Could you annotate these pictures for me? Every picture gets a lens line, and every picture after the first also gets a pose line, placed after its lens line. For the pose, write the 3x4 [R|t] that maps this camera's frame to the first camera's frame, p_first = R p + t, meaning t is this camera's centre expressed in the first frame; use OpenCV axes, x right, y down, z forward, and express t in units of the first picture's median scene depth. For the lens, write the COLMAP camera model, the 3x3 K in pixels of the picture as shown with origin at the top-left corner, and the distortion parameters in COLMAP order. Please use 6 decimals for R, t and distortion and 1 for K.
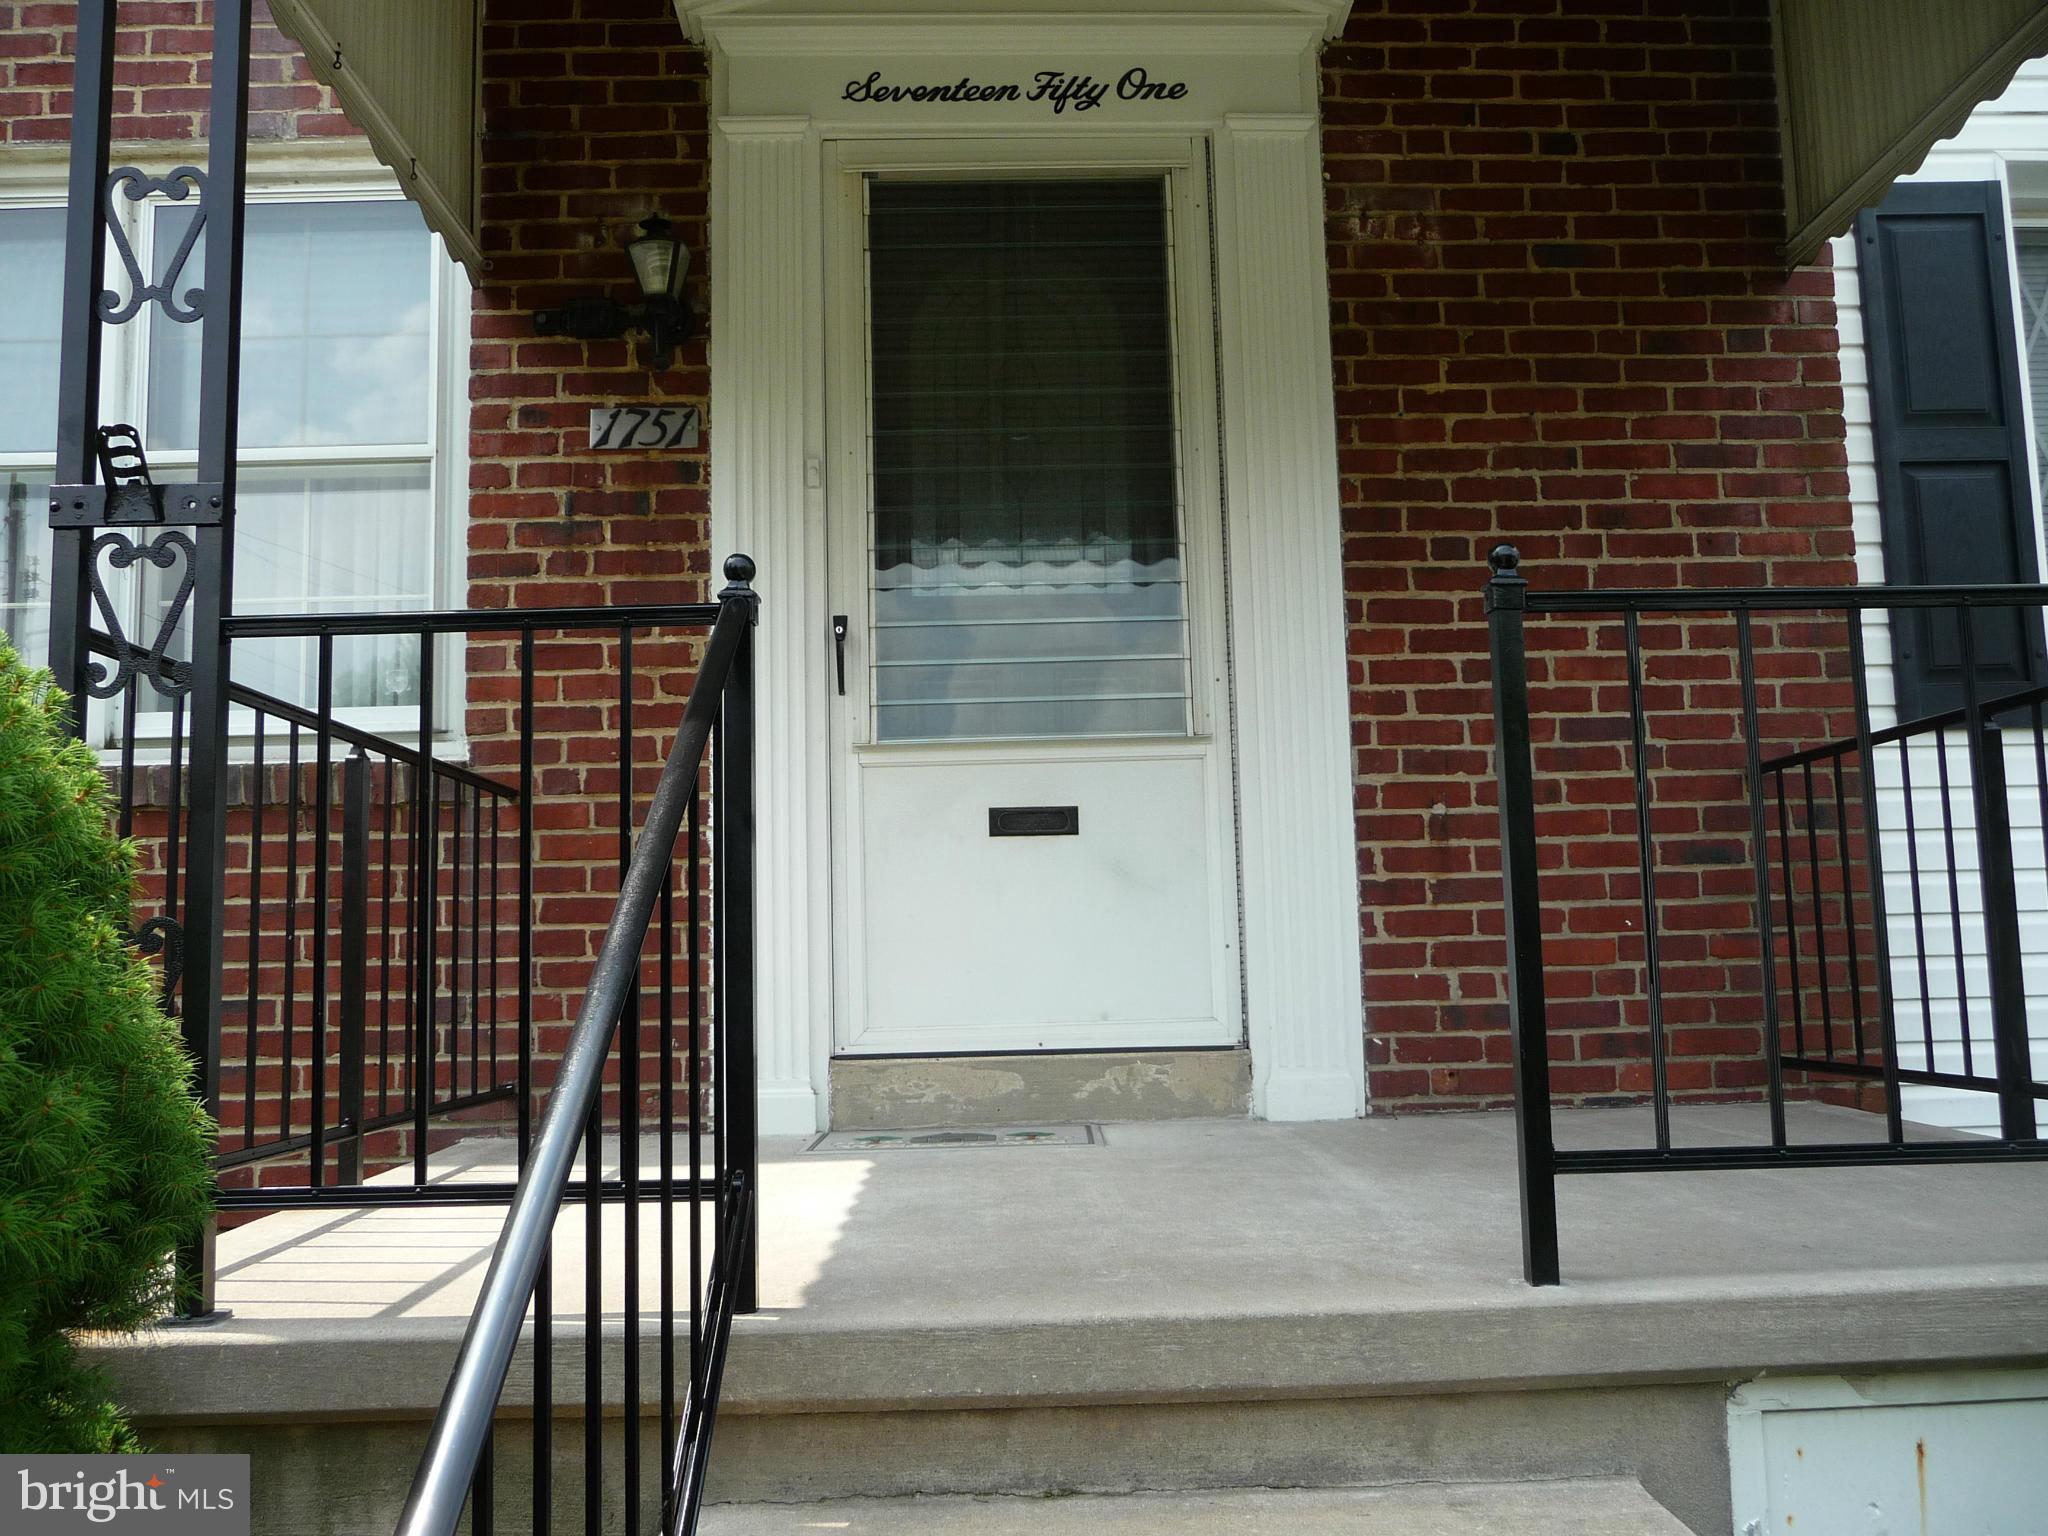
lens RADIAL K [[1665.2, 0, 1027.7], [0, 1665.2, 768.5], [0, 0, 1]] dist [-0.043203, 0.025592]
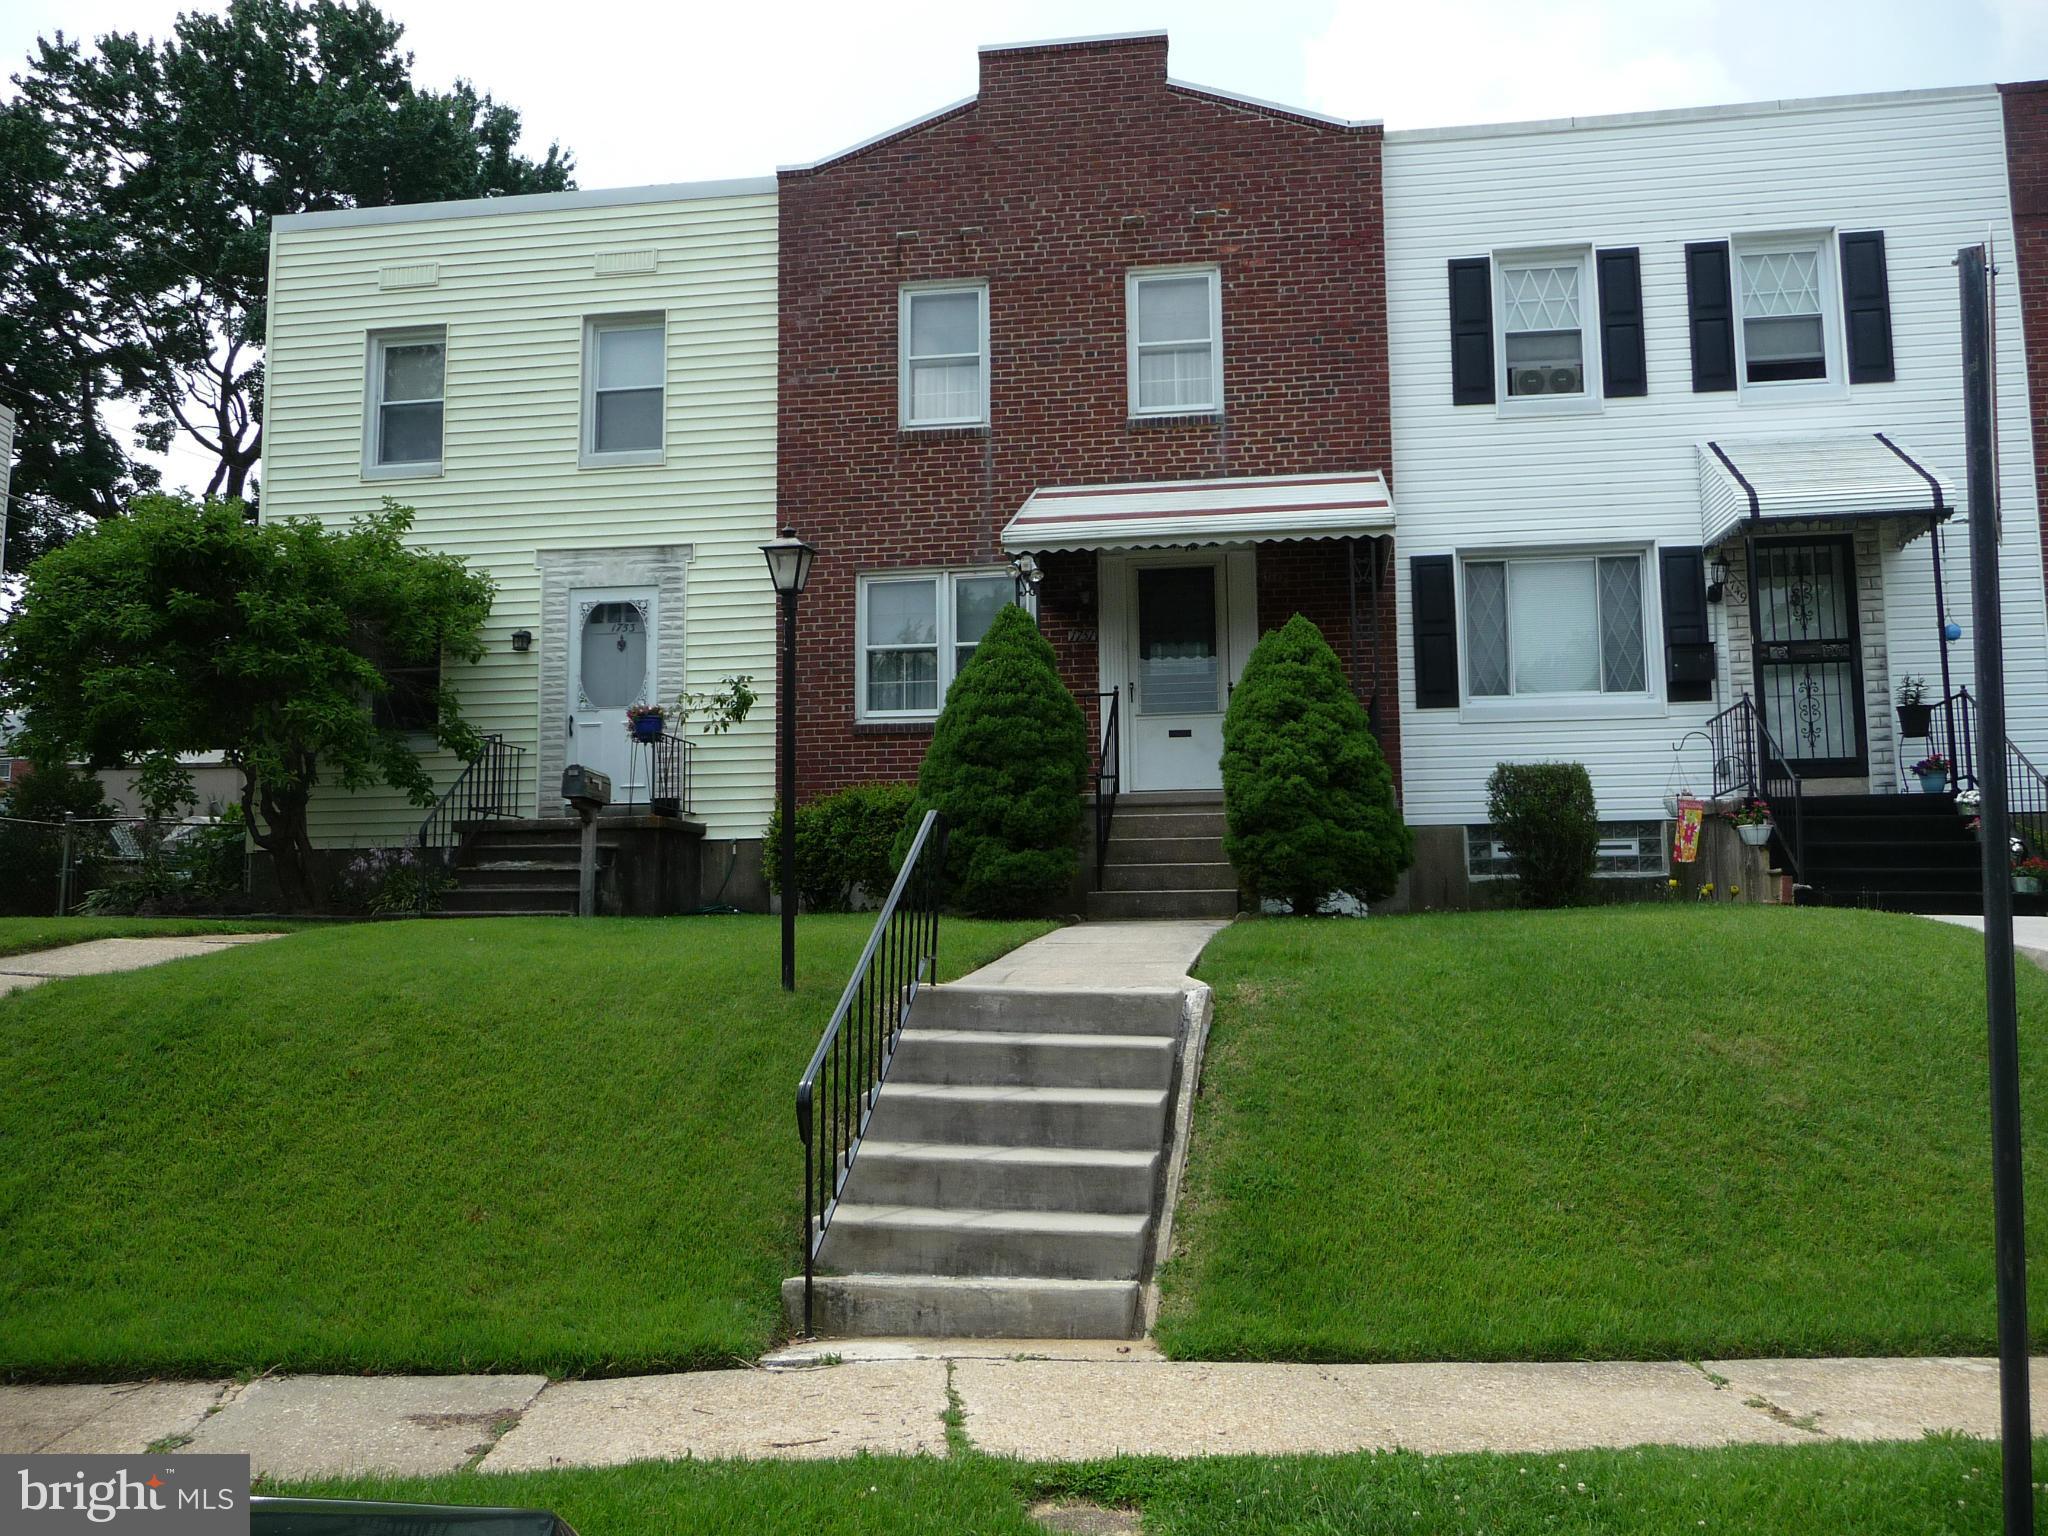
lens RADIAL K [[1665.2, 0, 1022.9], [0, 1665.2, 772.9], [0, 0, 1]] dist [-0.043203, 0.025592]
pose [[0.985594, -0.003810, -0.169086, 0.299076], [0.001623, 0.999913, -0.013072, 0.174001], [0.169121, 0.012610, 0.985515, -2.904454]]
